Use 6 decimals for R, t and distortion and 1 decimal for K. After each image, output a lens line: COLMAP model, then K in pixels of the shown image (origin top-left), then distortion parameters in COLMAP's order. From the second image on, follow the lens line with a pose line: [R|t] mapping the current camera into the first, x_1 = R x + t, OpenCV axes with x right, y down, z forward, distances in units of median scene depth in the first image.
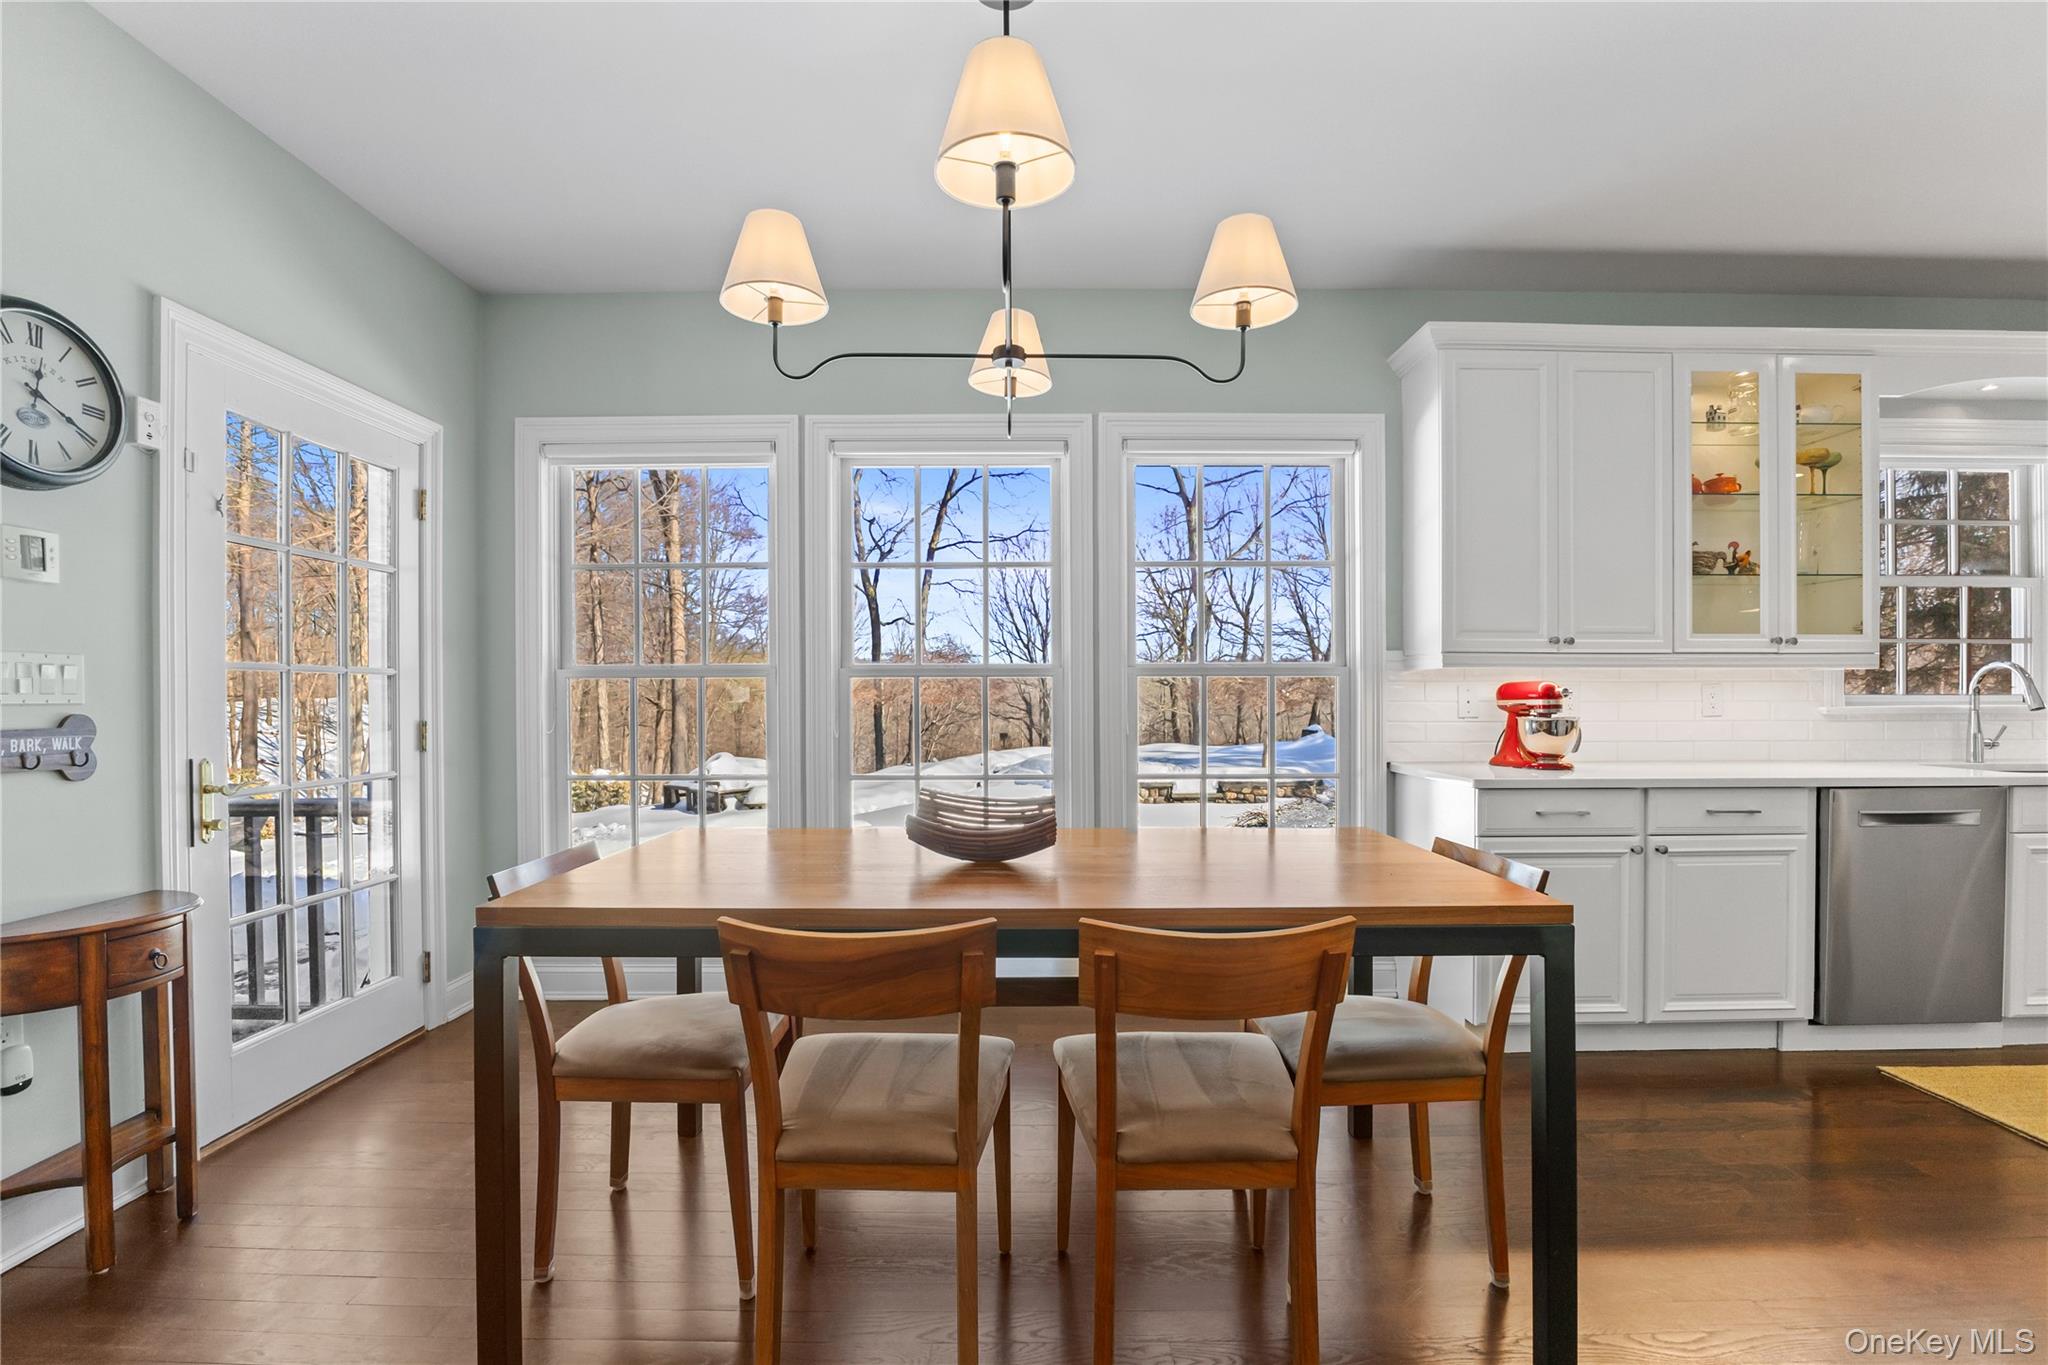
lens RADIAL K [[892.1, 0, 1020.2], [0, 892.1, 691.3], [0, 0, 1]] dist [-0.026607, 0.000502]
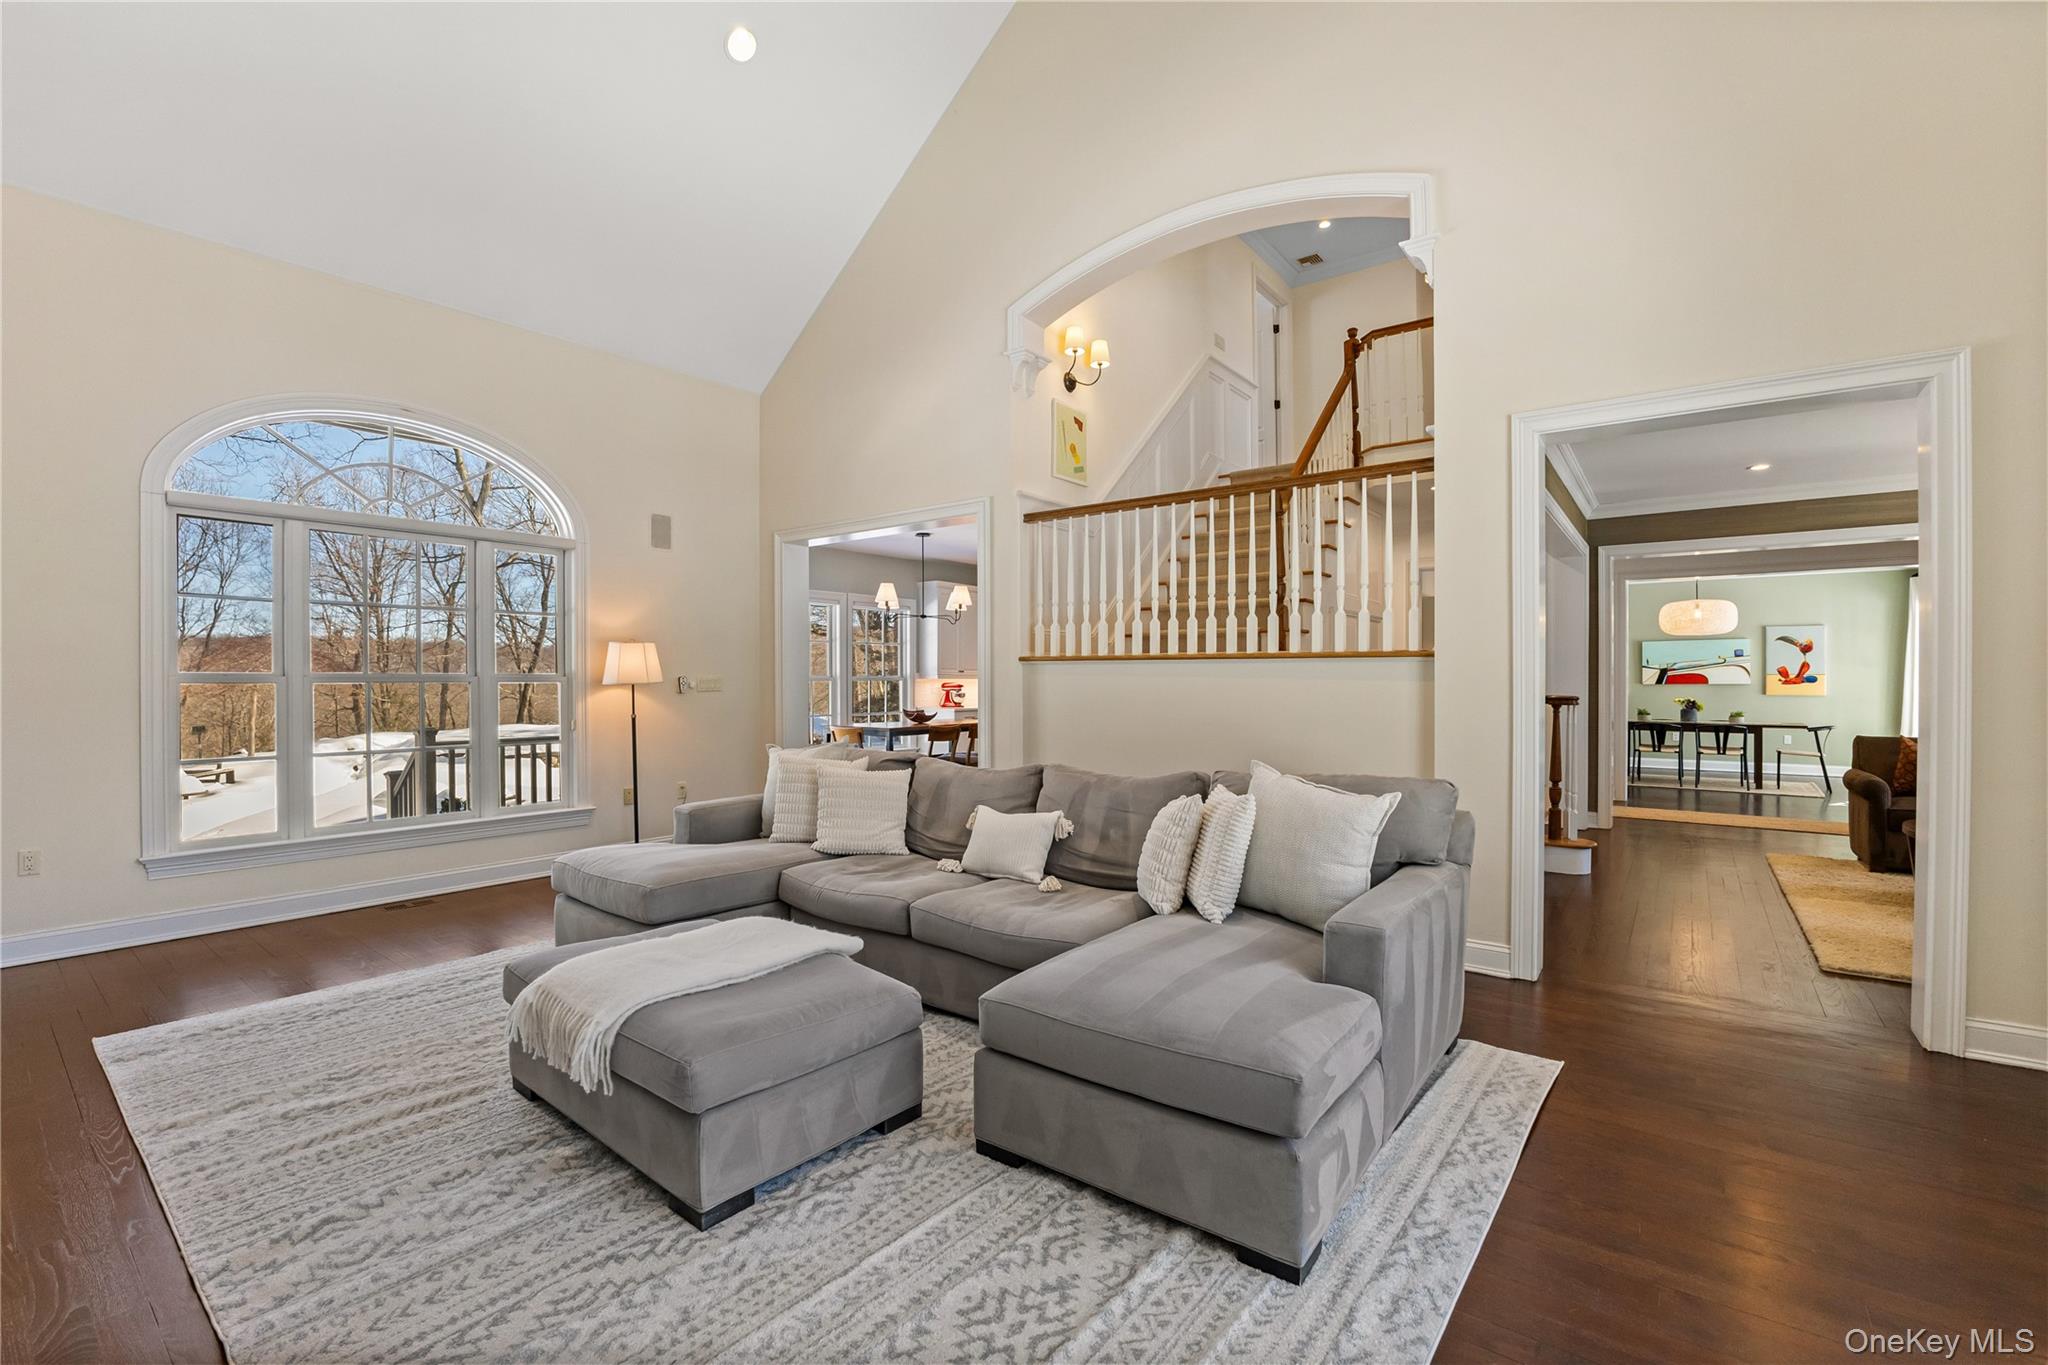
lens RADIAL K [[885.5, 0, 1031.9], [0, 885.5, 673.5], [0, 0, 1]] dist [0.000615, 0.000218]
pose [[0.611074, -0.007431, 0.791539, -2.248817], [0.005547, 0.999972, 0.005105, -0.070418], [-0.791554, 0.001271, 0.611098, -1.616286]]
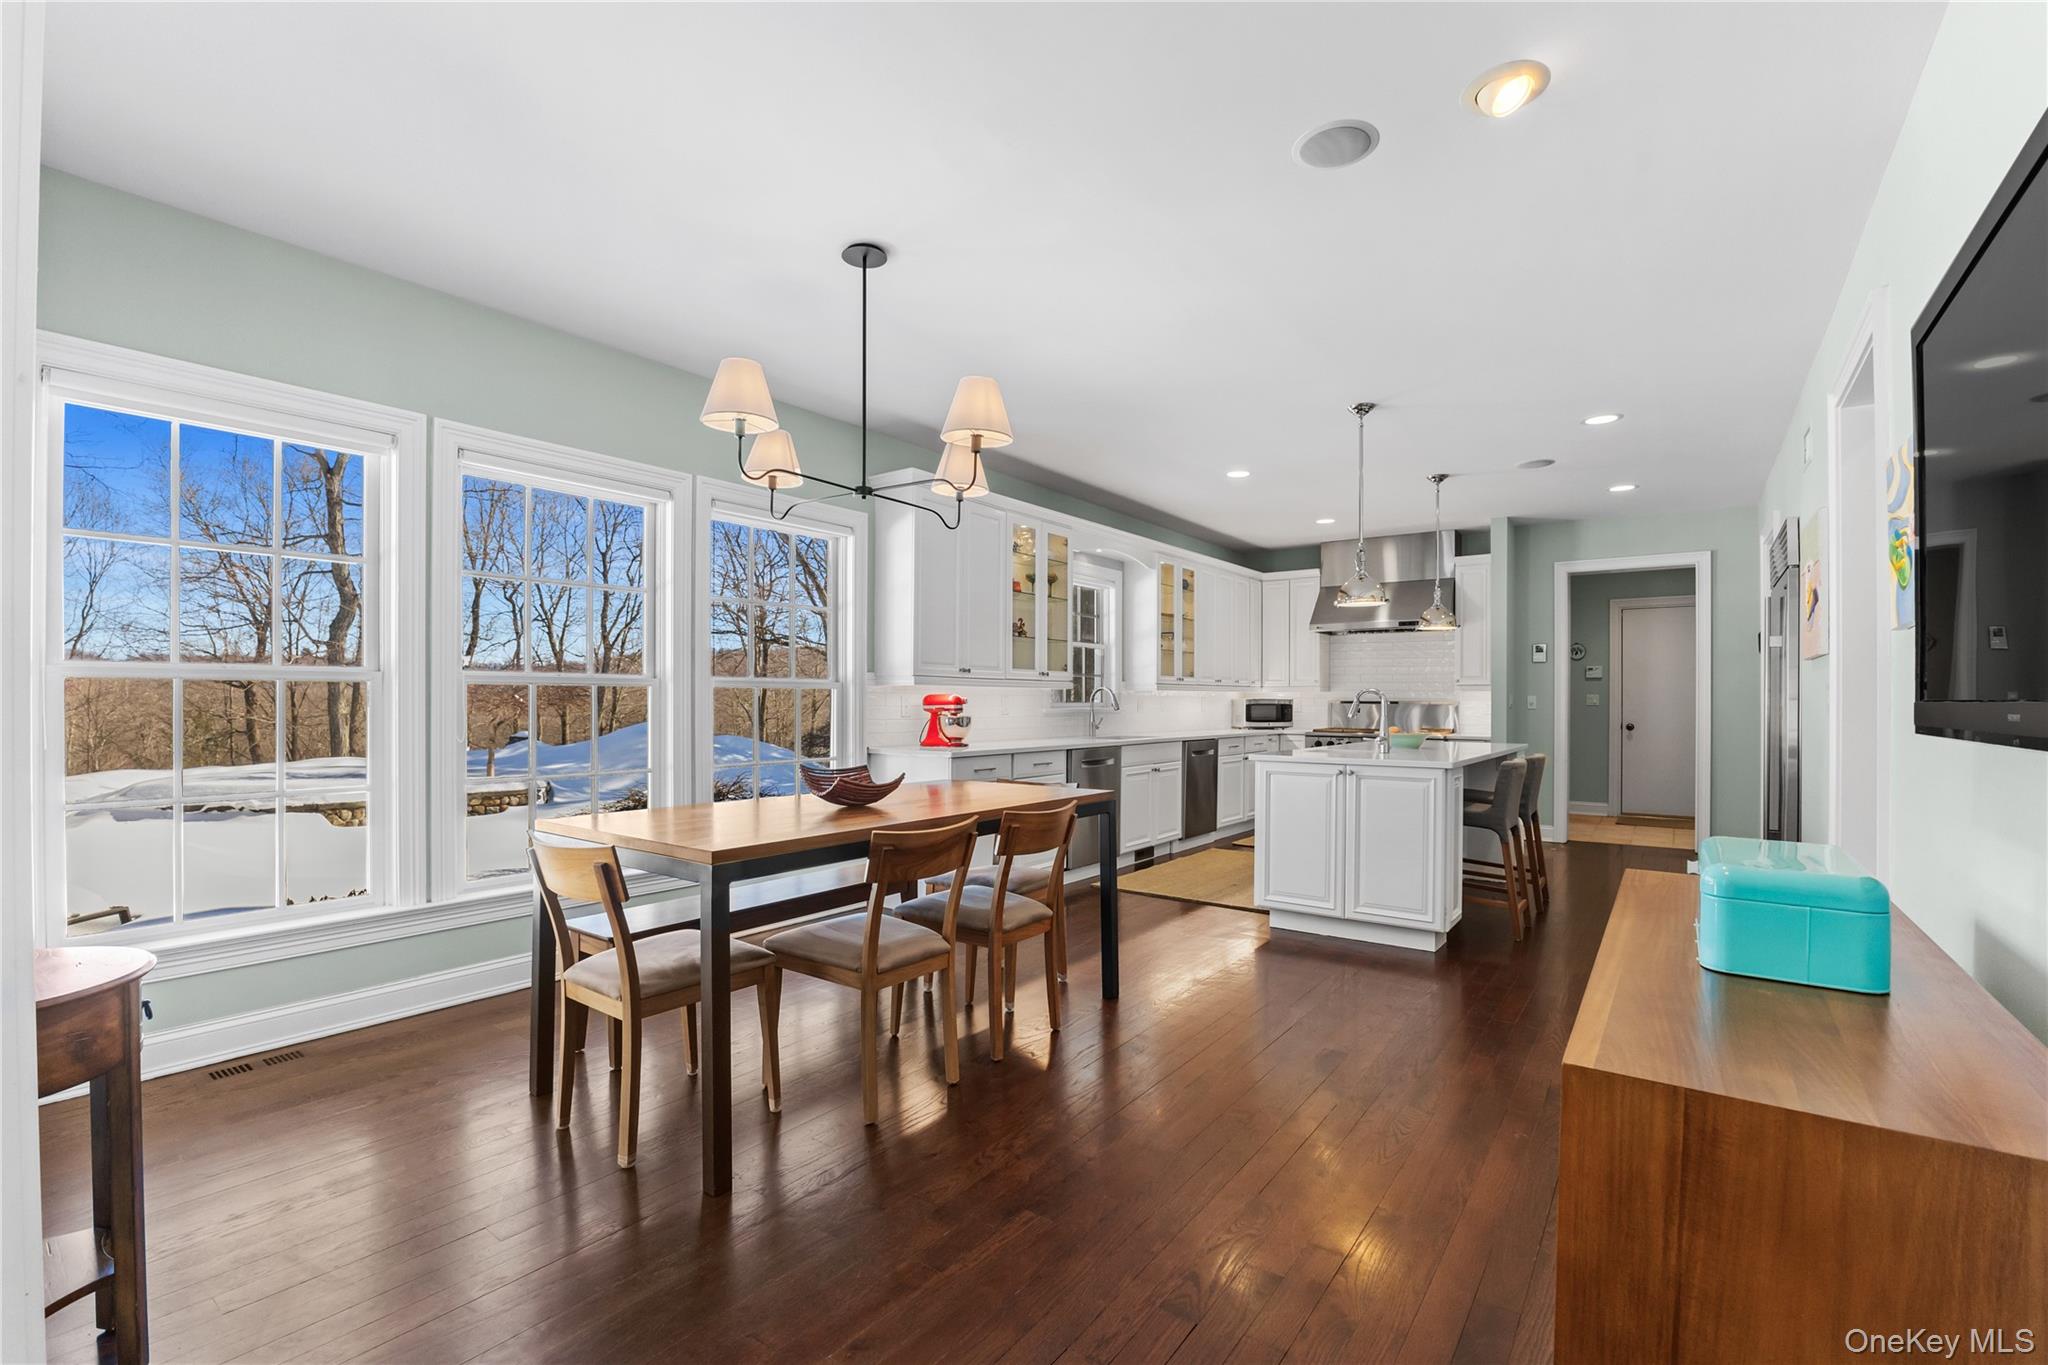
lens RADIAL K [[892.1, 0, 1020.2], [0, 892.1, 691.3], [0, 0, 1]] dist [-0.026607, 0.000502]
pose [[0.600969, 0.012163, 0.799180, -0.685957], [-0.006908, 0.999926, -0.010024, -0.000737], [-0.799242, 0.000503, 0.601009, -0.118713]]
